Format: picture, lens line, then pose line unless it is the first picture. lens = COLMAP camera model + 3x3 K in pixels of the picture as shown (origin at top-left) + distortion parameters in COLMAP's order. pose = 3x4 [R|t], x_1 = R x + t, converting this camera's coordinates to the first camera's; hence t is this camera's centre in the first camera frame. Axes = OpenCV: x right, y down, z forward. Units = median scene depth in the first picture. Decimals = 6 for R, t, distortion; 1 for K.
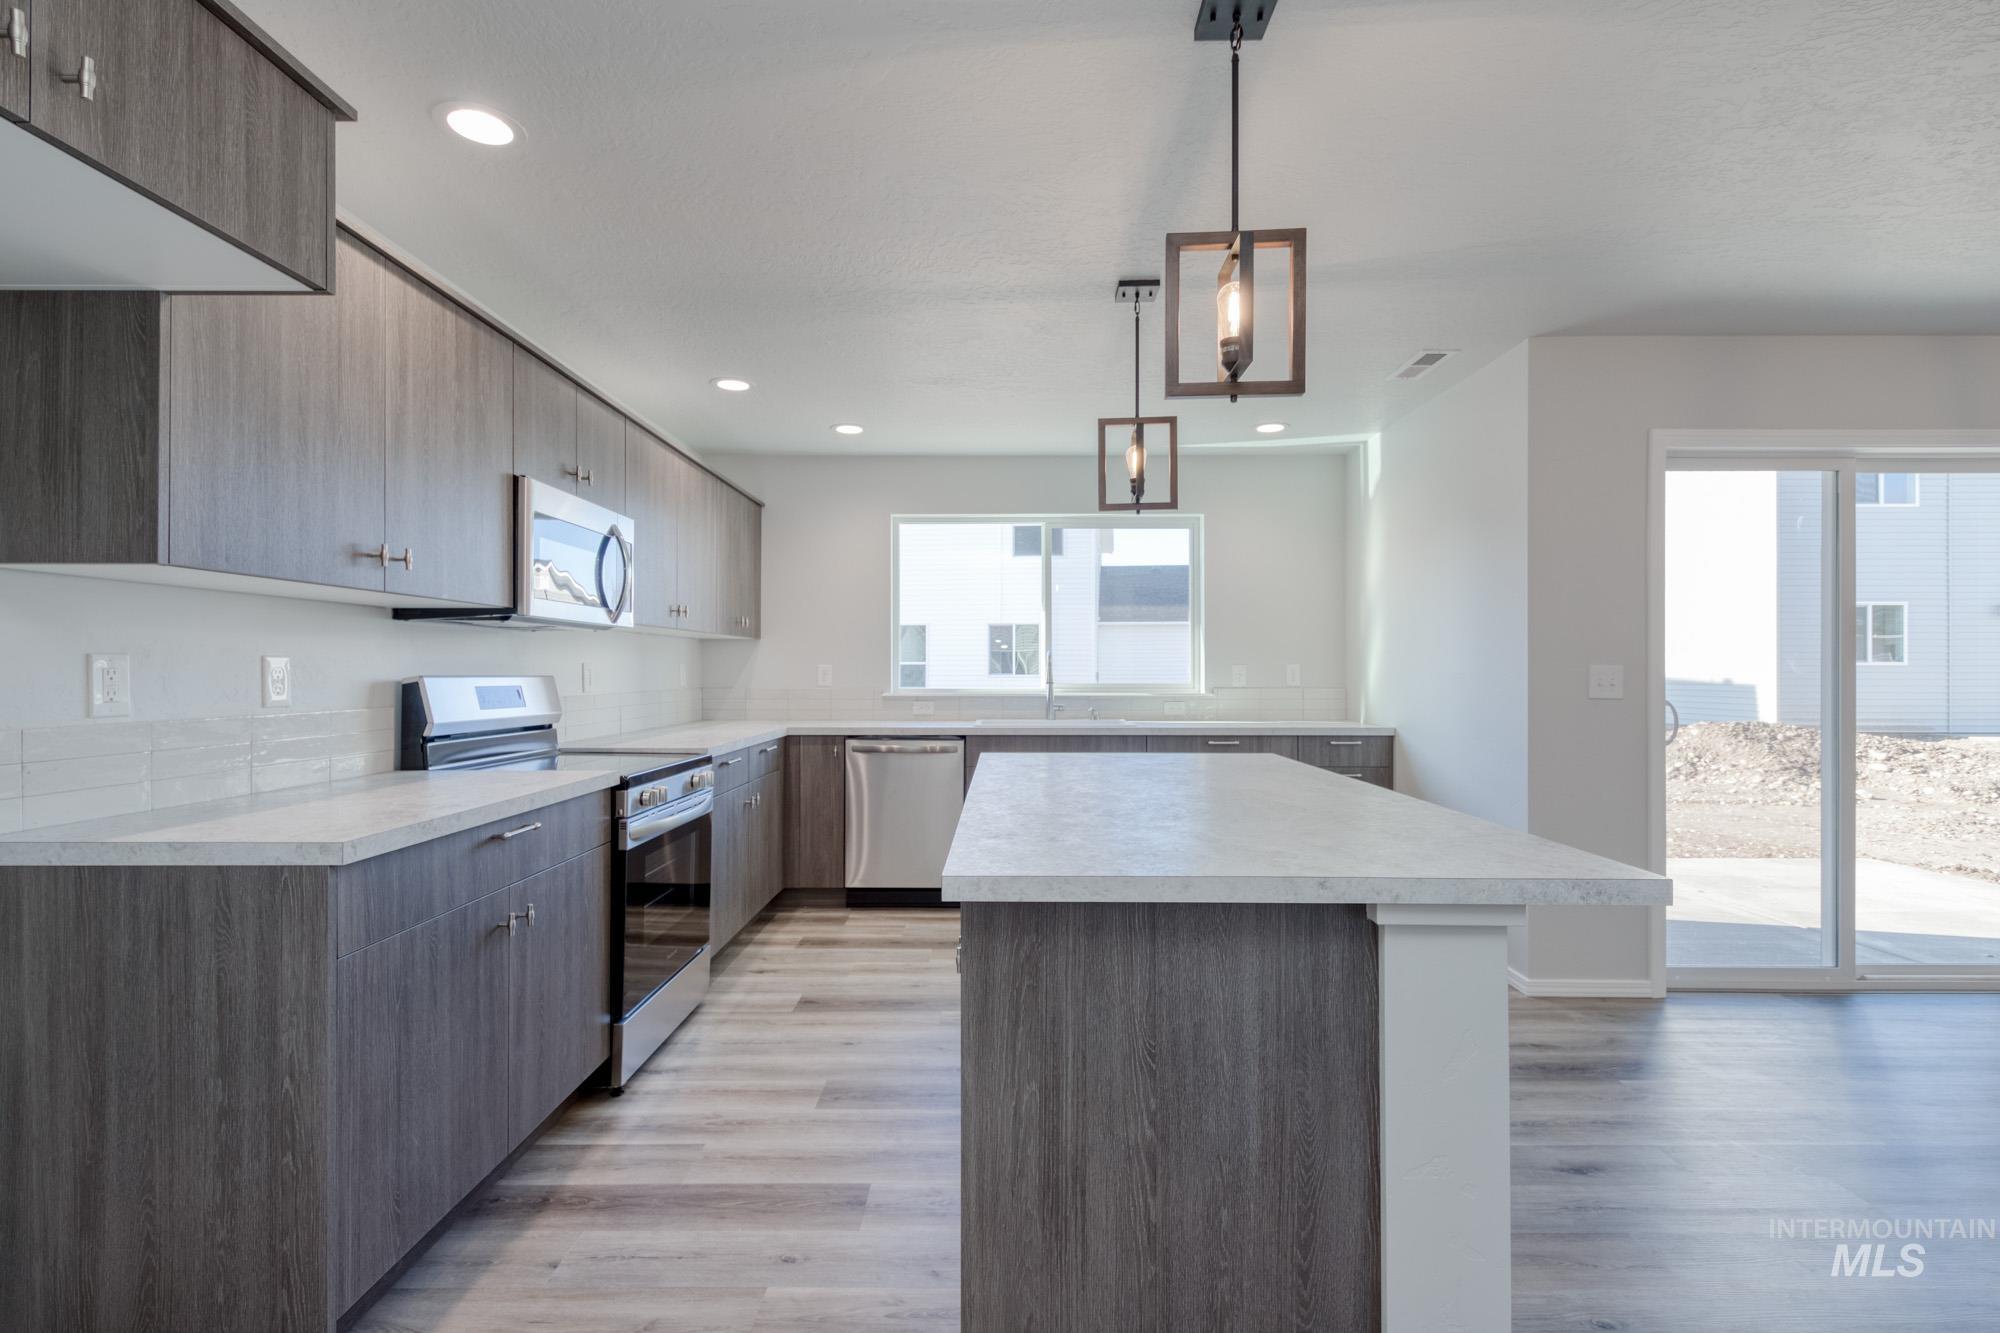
lens RADIAL K [[1001.6, 0, 1000.0], [0, 1001.6, 666.5], [0, 0, 1]] dist [0.003501, 0.000447]
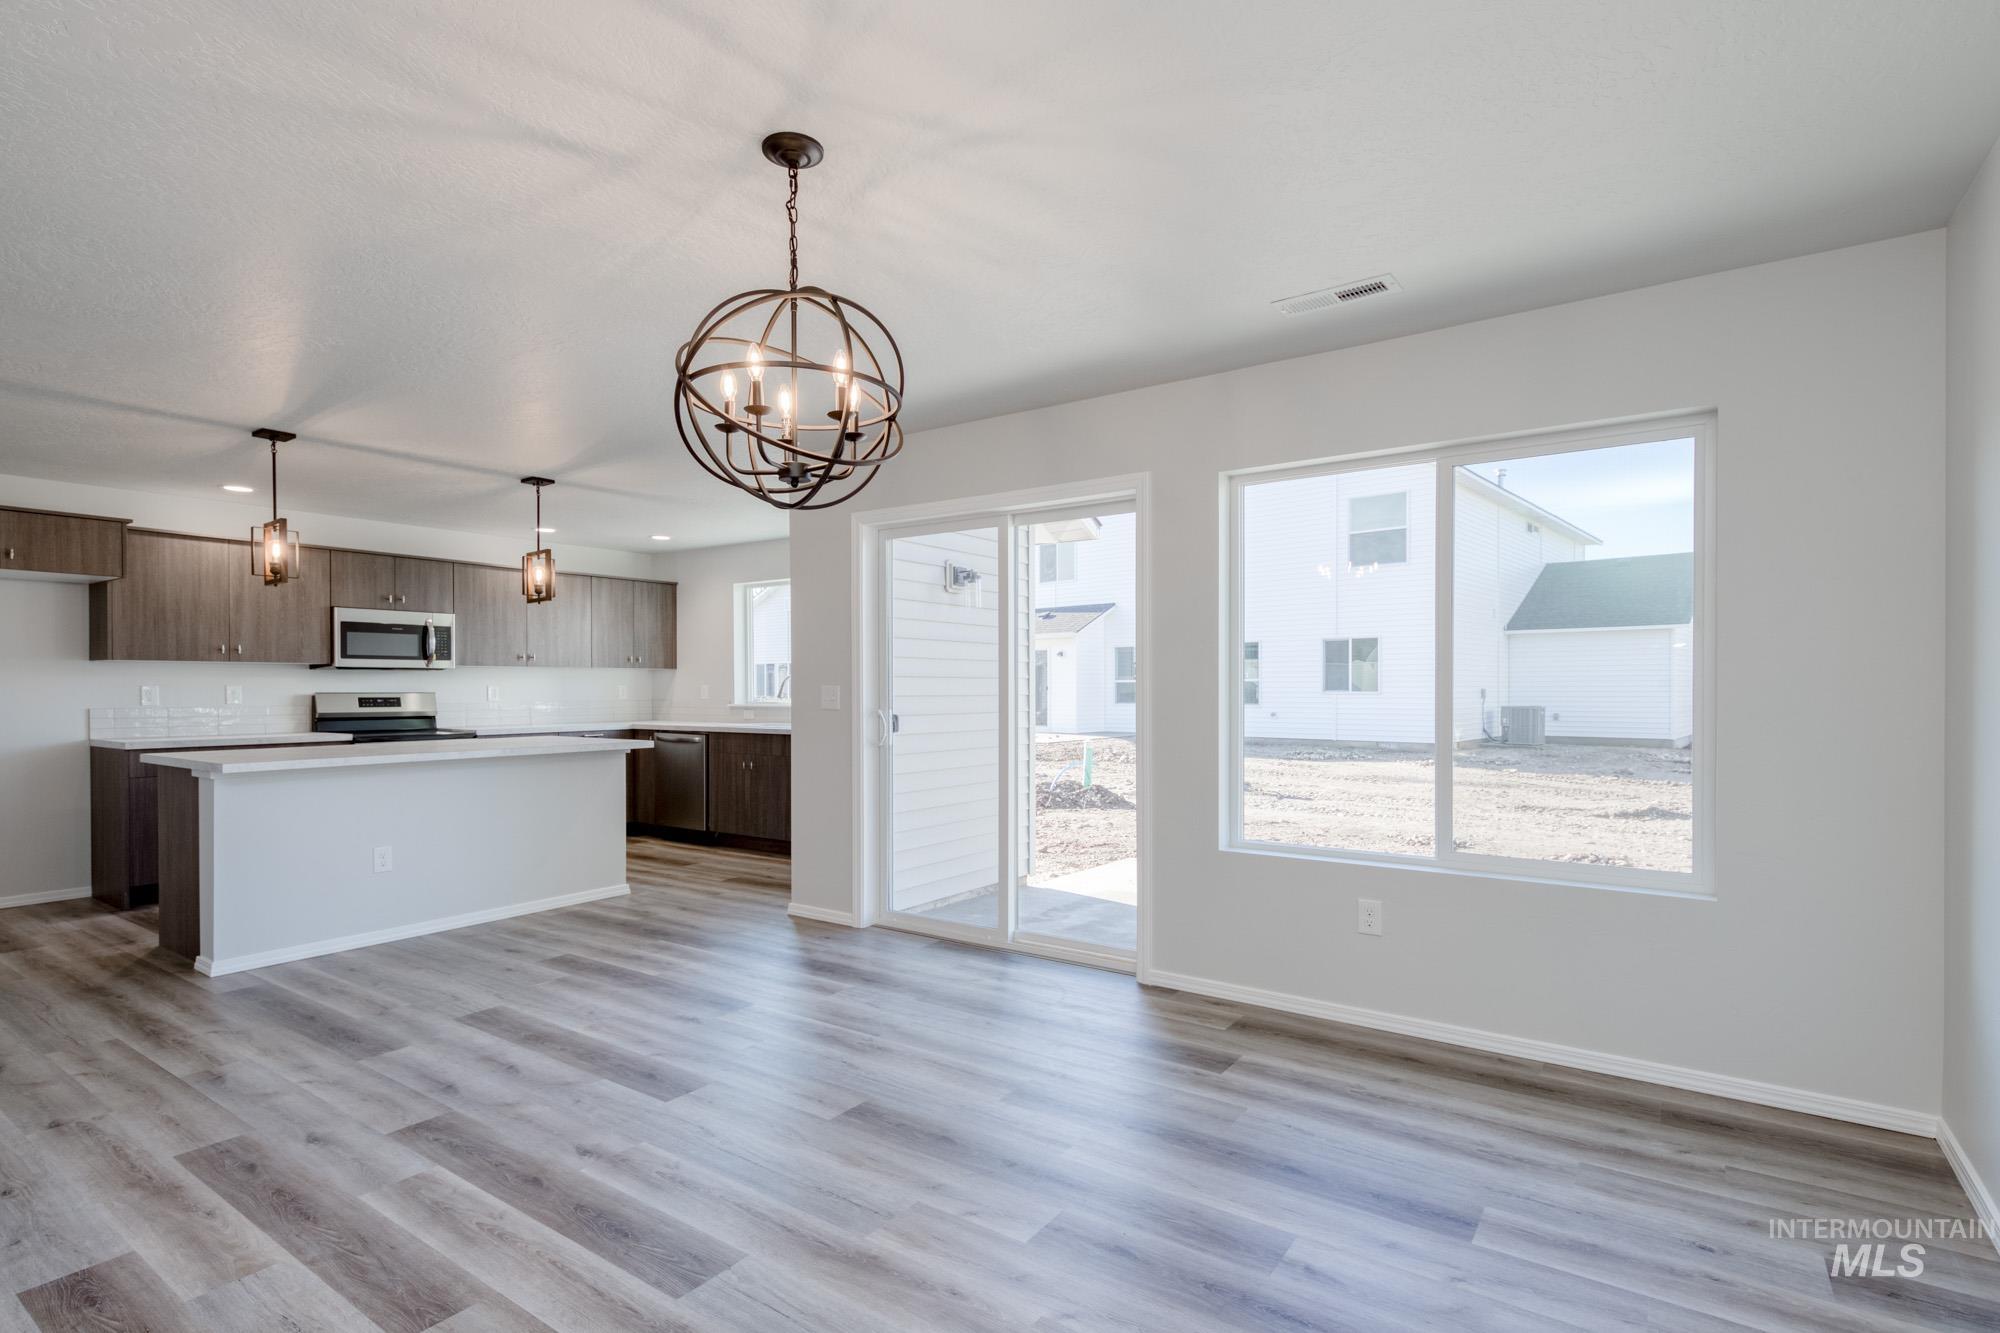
lens RADIAL K [[1001.6, 0, 1000.0], [0, 1001.6, 666.5], [0, 0, 1]] dist [0.003501, 0.000447]
pose [[0.827680, -0.013530, -0.561037, 1.074406], [0.004319, 0.999833, -0.017741, -0.001960], [0.561184, 0.012261, 0.827600, -0.020692]]
